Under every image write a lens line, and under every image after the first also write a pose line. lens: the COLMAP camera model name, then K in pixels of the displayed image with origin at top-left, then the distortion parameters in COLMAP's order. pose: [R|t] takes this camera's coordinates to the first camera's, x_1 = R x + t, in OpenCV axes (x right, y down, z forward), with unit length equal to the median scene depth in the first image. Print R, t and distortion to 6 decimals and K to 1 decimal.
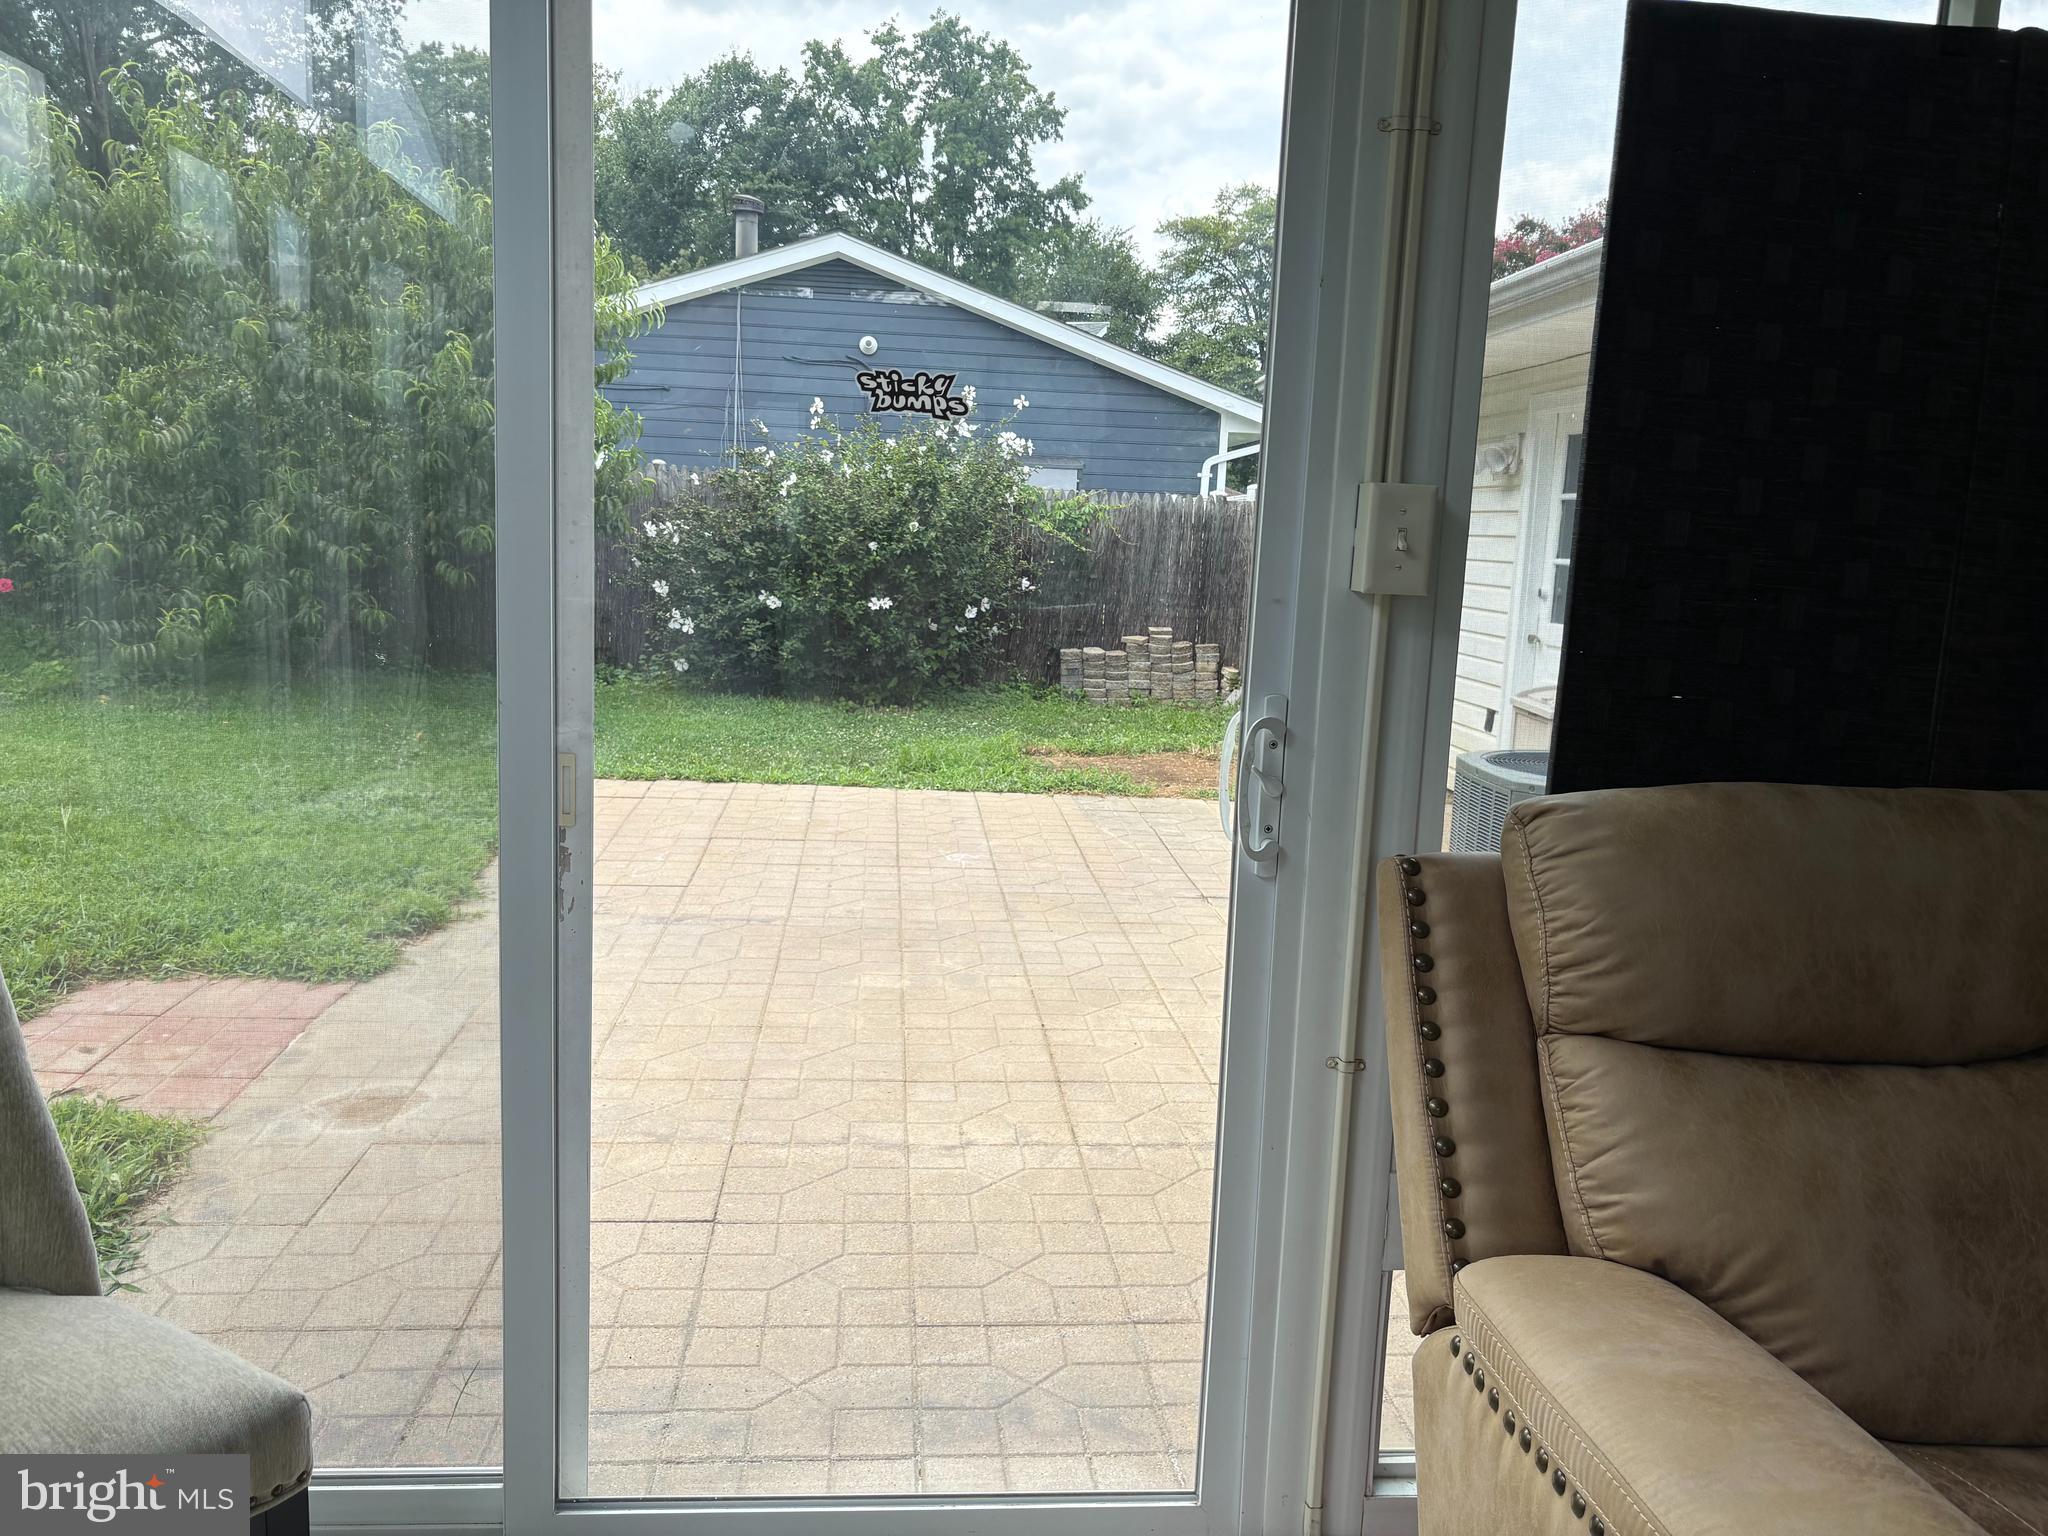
lens RADIAL K [[1554.1, 0, 1023.7], [0, 1554.1, 769.2], [0, 0, 1]] dist [0.028687, -0.042777]
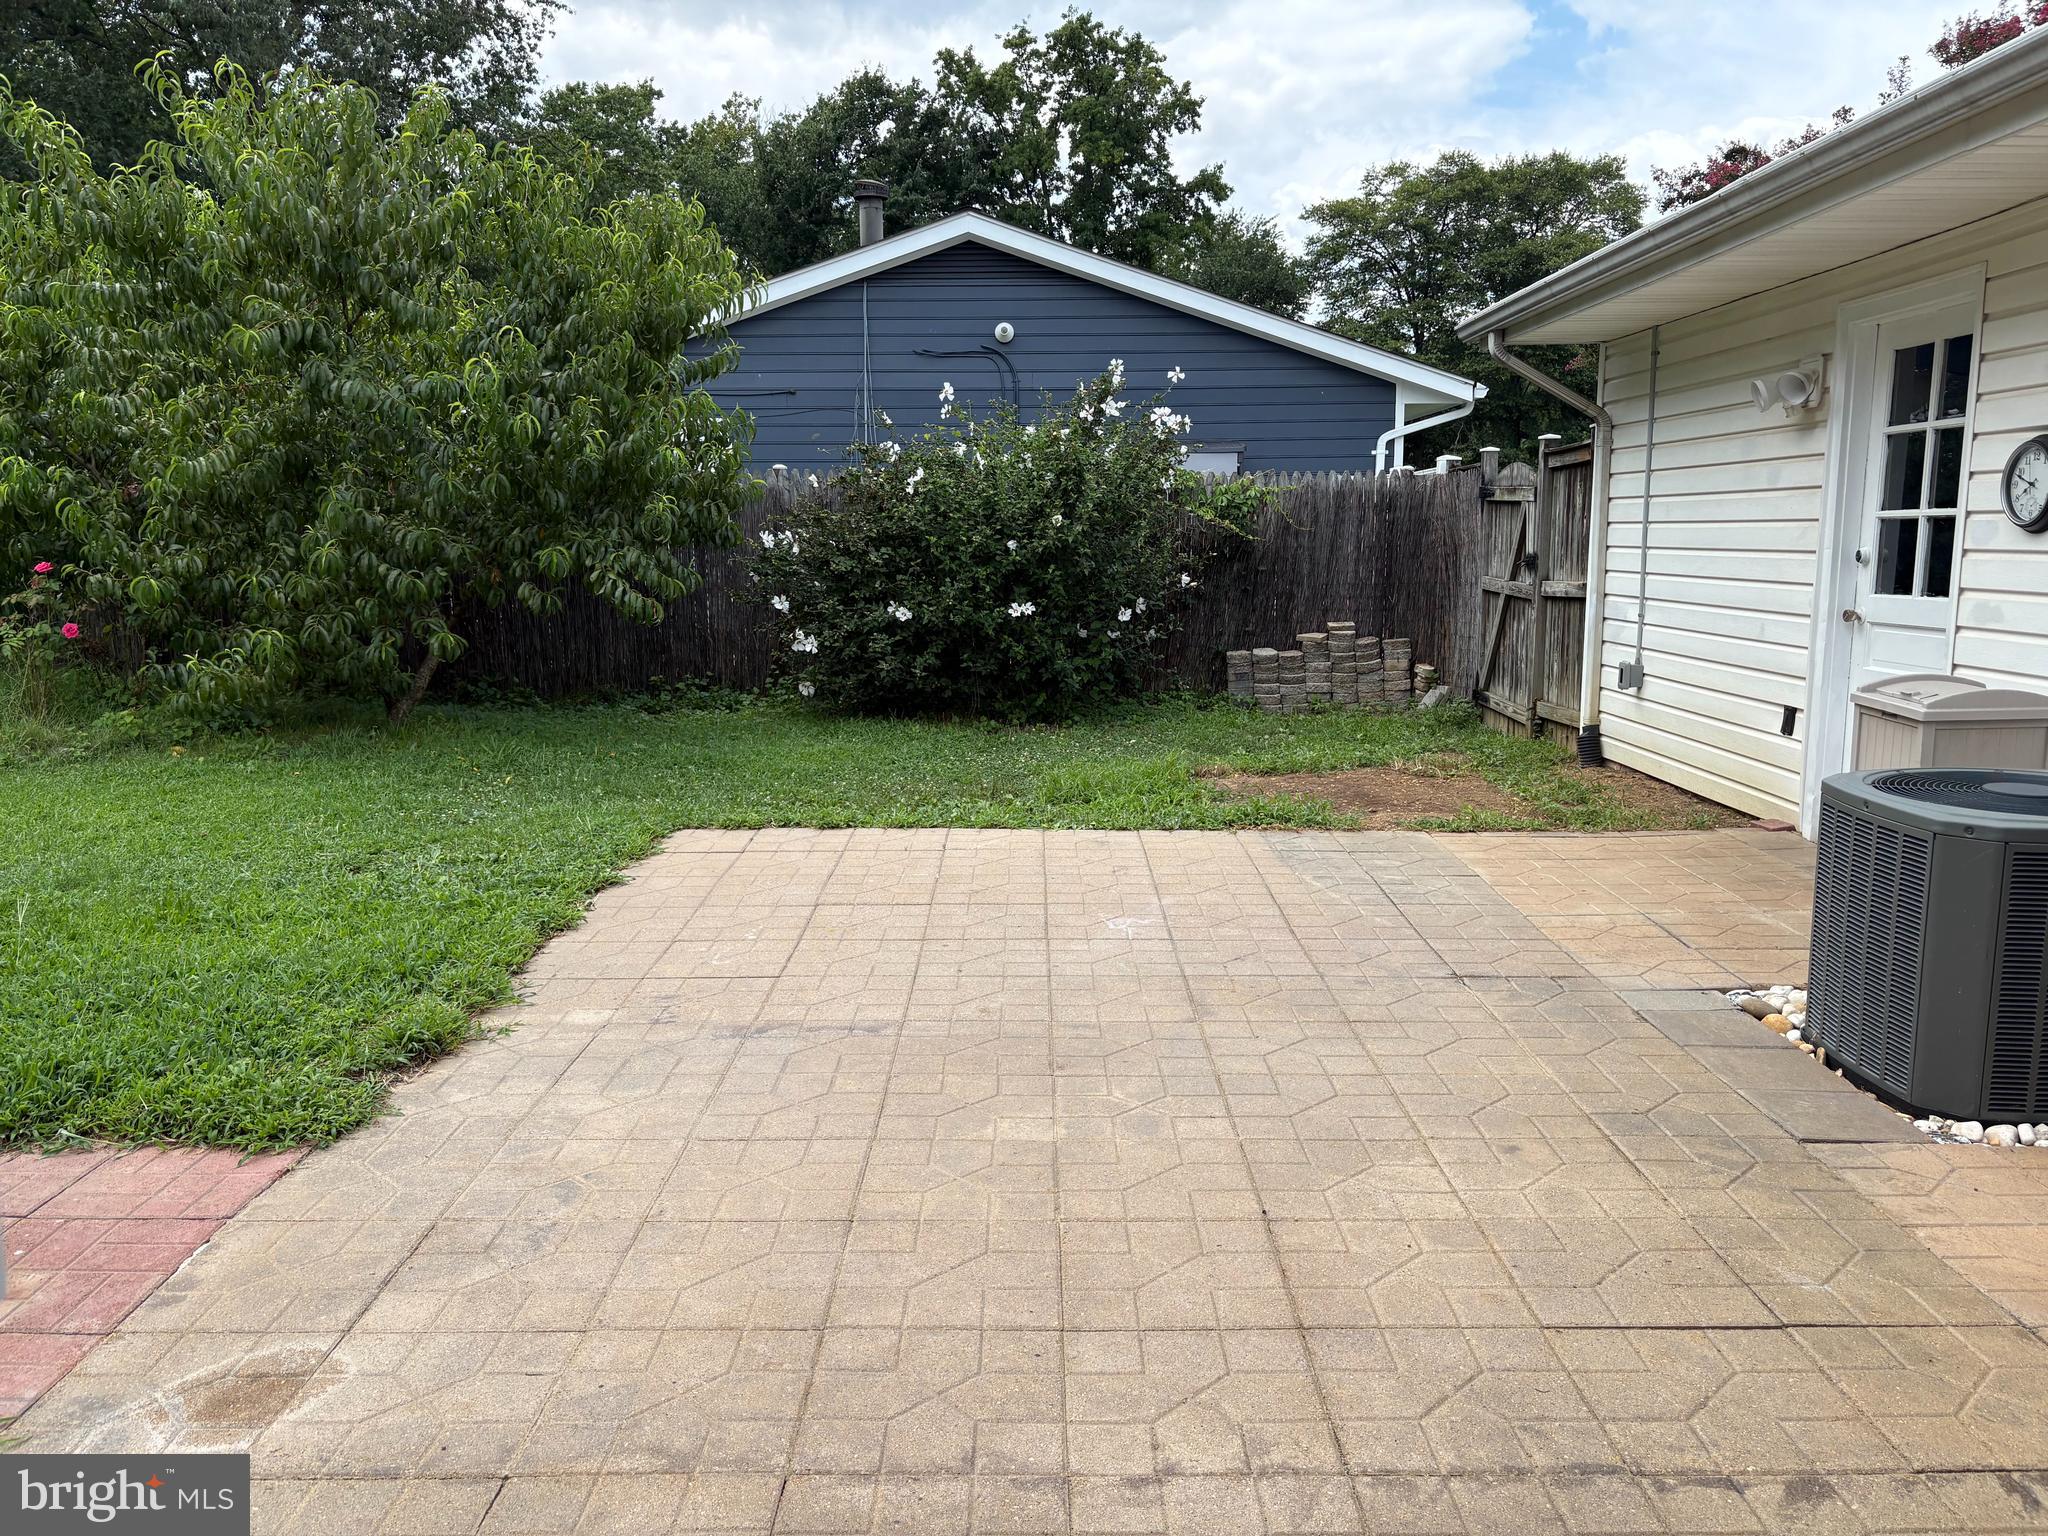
lens RADIAL K [[1554.1, 0, 941.8], [0, 1554.1, 770.8], [0, 0, 1]] dist [0.028687, -0.042777]
pose [[0.988173, -0.029894, -0.150404, -0.010431], [0.029239, 0.999551, -0.006566, -0.015128], [0.150532, 0.002090, 0.988603, 0.173717]]
